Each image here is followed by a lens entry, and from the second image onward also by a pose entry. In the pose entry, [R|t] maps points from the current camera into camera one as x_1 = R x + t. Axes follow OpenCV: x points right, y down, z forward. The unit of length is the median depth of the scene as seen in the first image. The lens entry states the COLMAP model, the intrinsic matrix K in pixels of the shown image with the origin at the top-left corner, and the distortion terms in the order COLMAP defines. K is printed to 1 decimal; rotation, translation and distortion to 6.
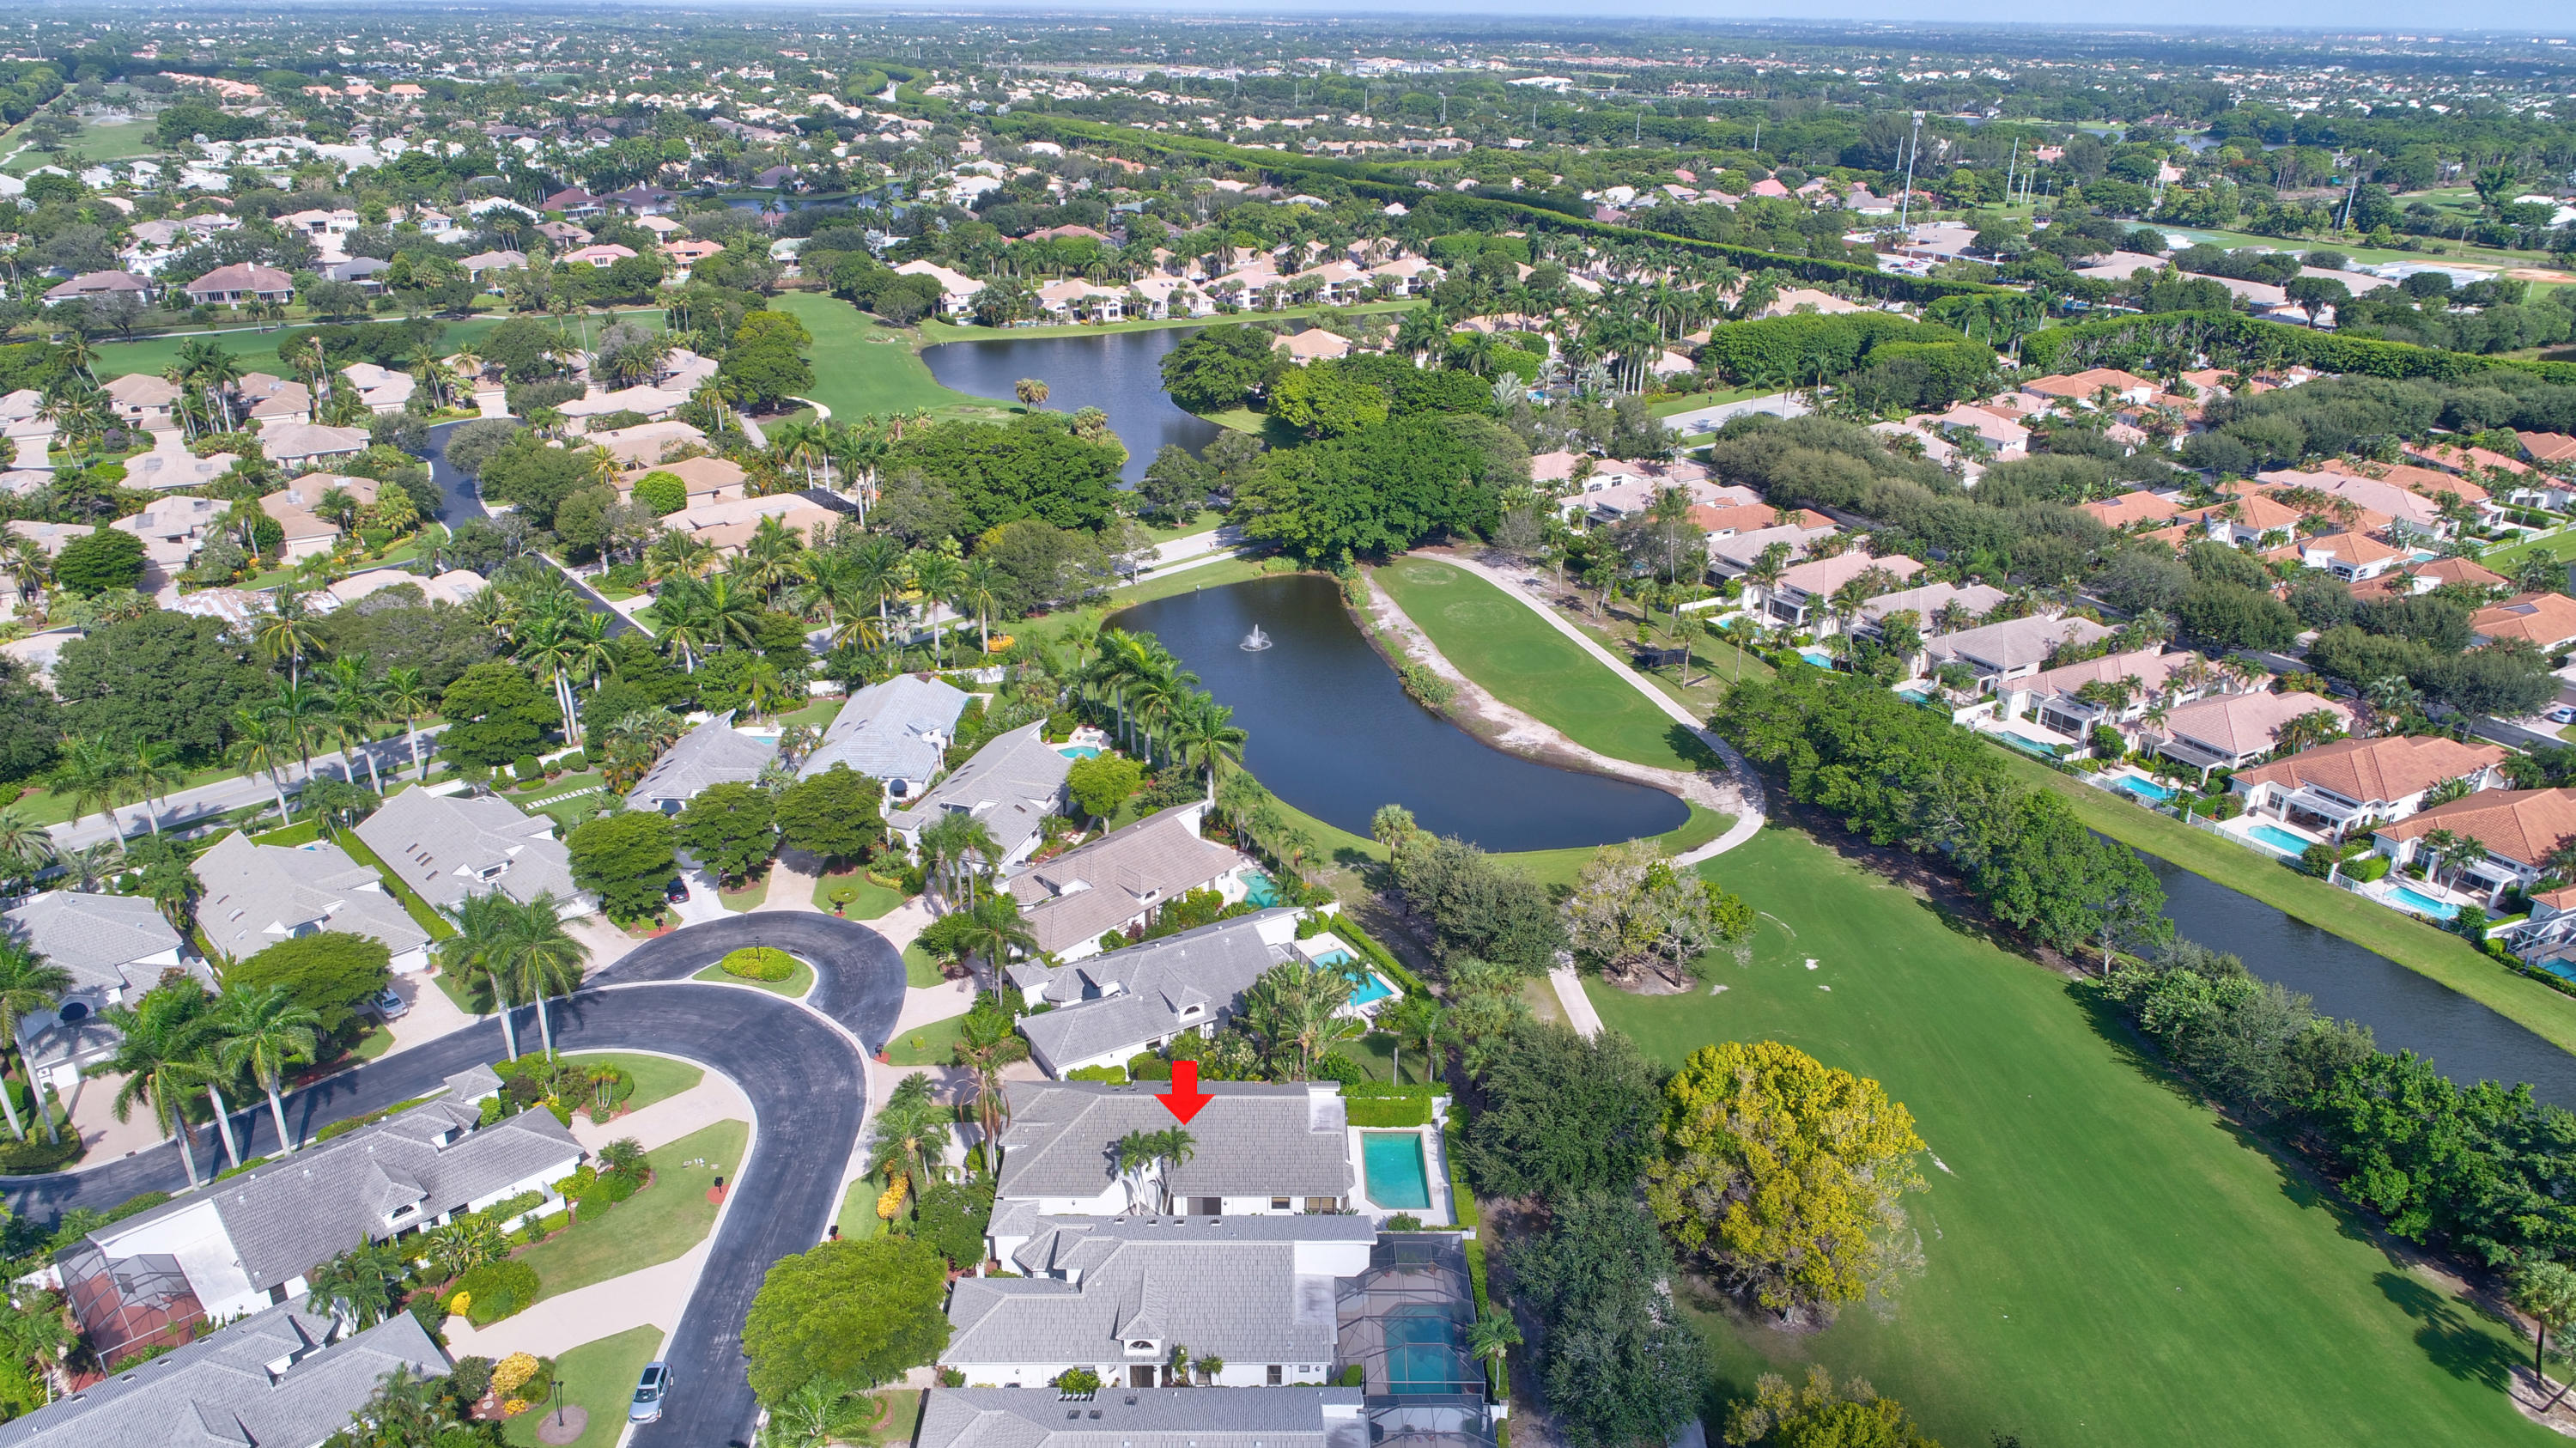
lens RADIAL K [[1656.3, 0, 1274.6], [0, 1656.3, 716.0], [0, 0, 1]] dist [-0.001599, -0.001707]
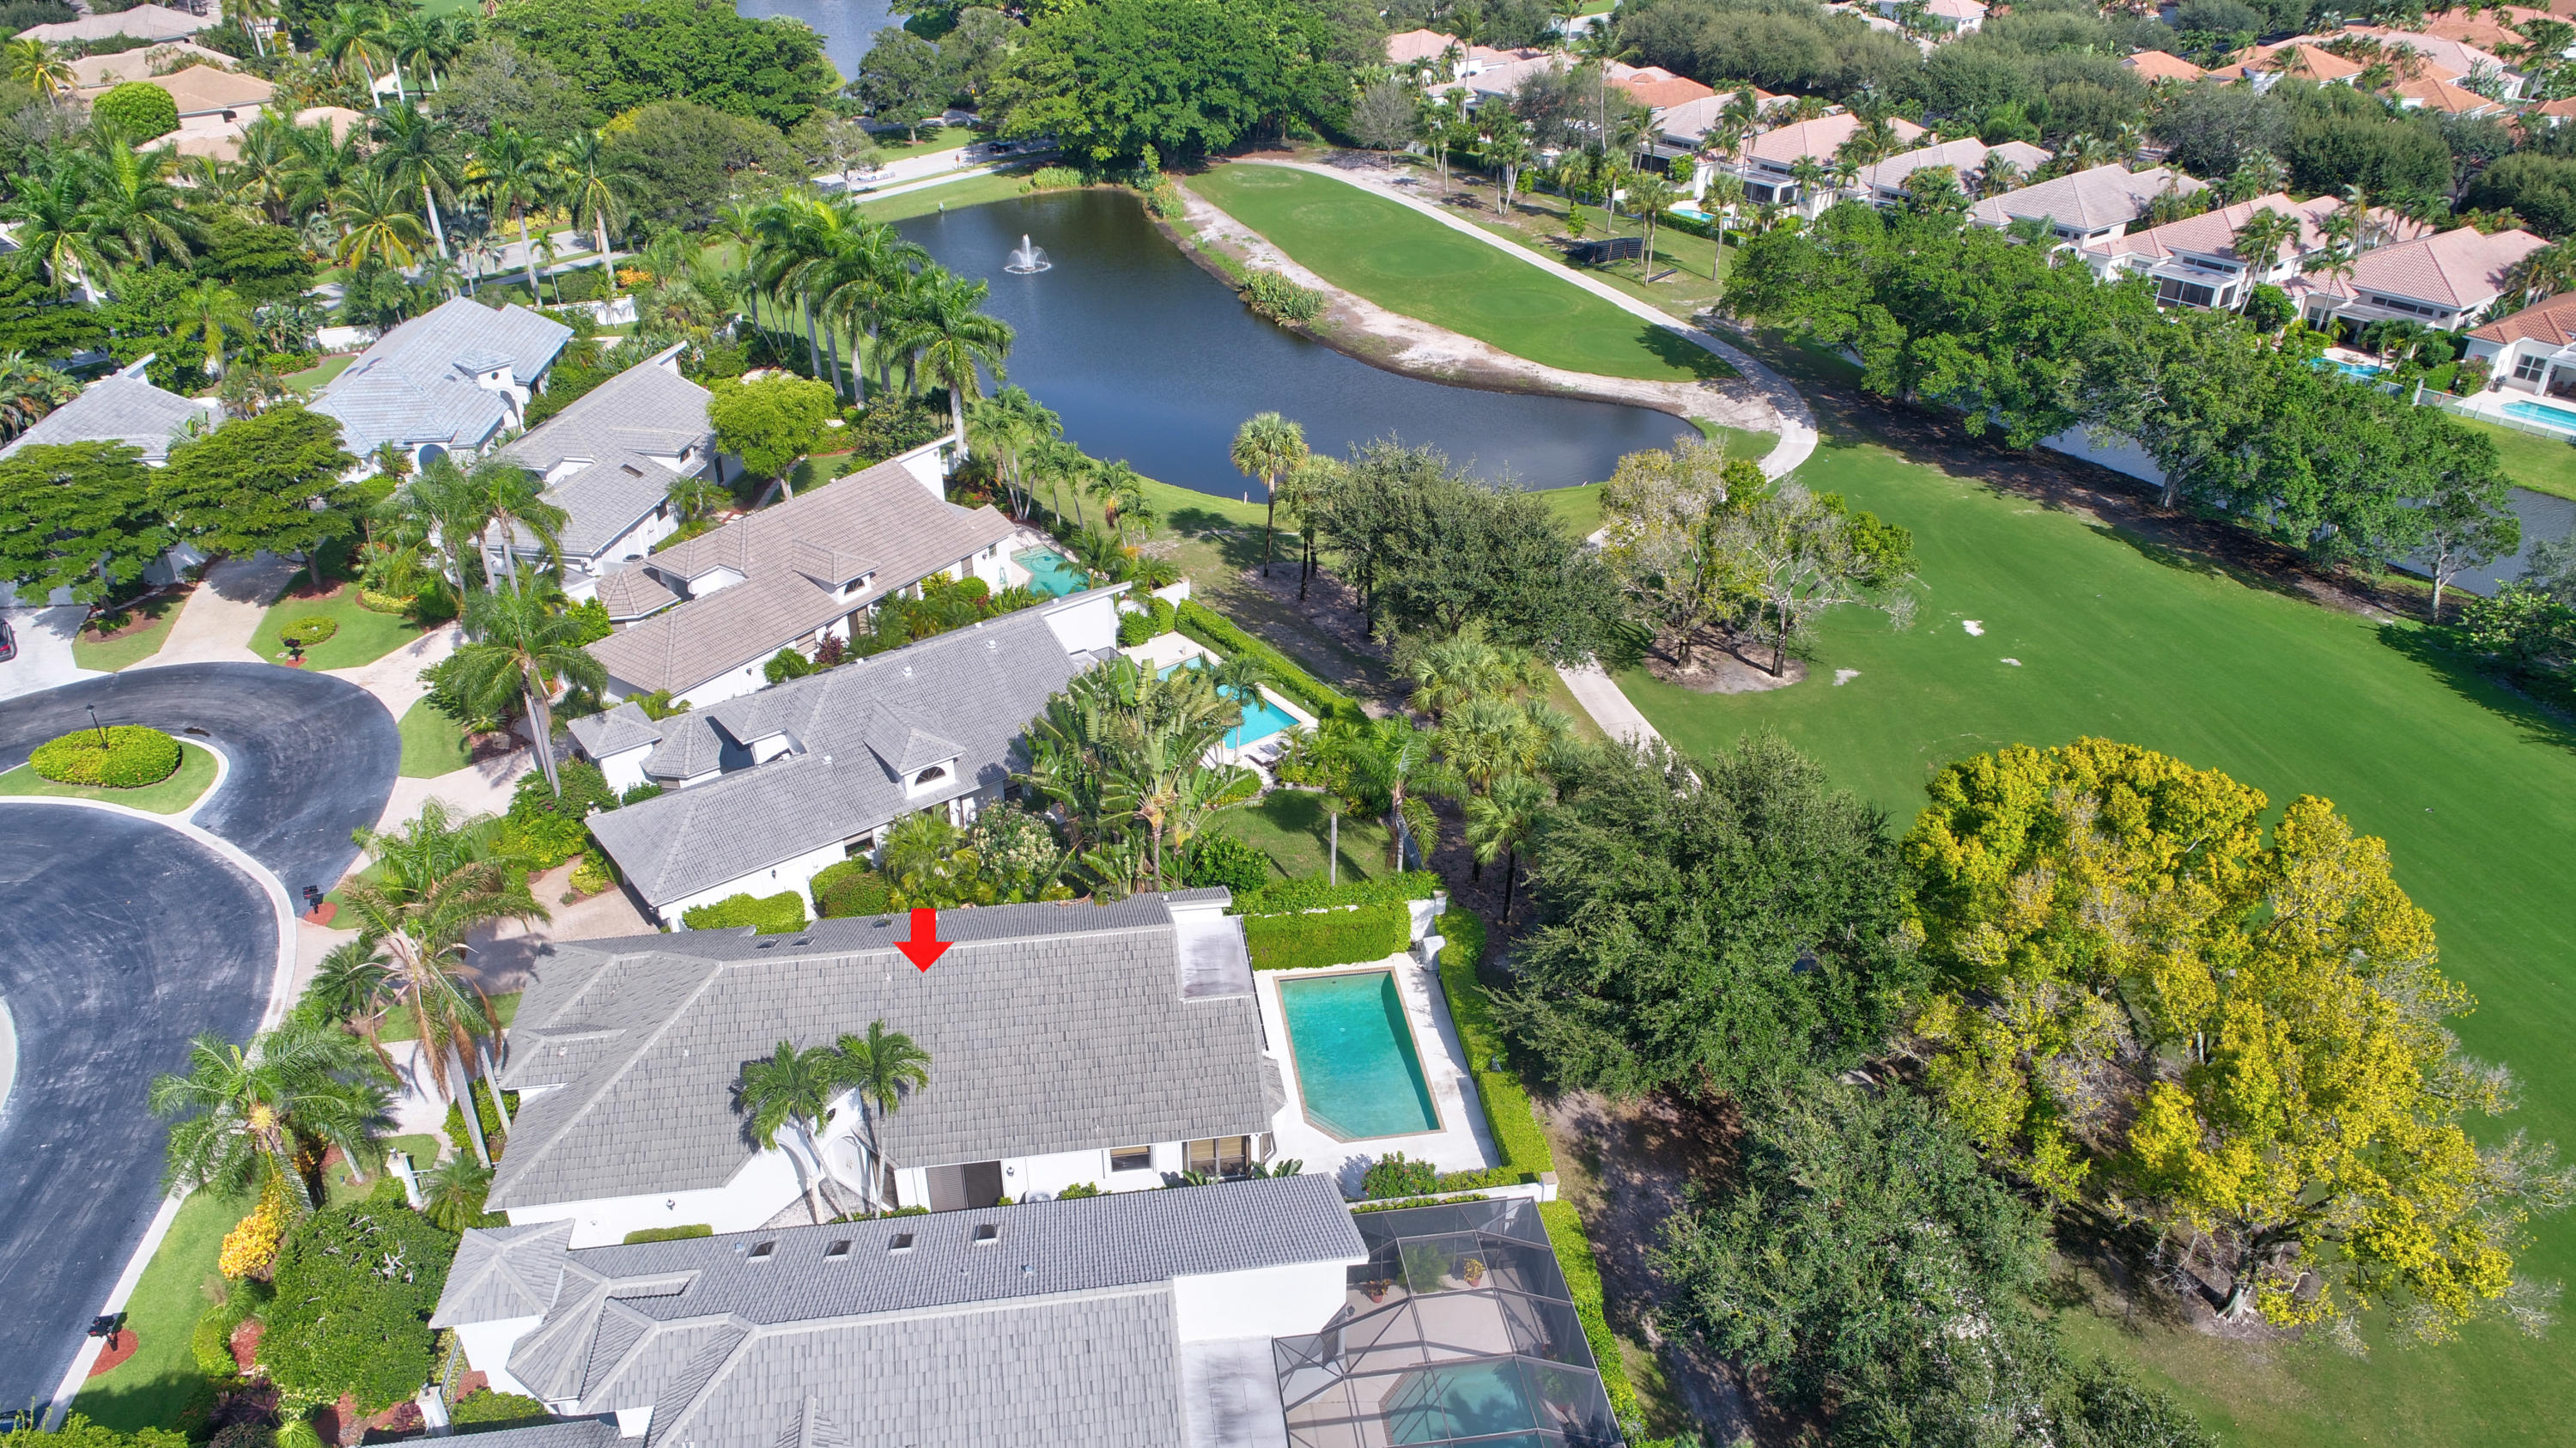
lens RADIAL K [[1656.3, 0, 1274.6], [0, 1656.3, 716.0], [0, 0, 1]] dist [-0.001599, -0.001707]
pose [[0.991174, -0.072461, 0.111014, 0.000724], [0.057760, 0.989785, 0.130346, 0.086007], [-0.119325, -0.122784, 0.985234, 0.419394]]
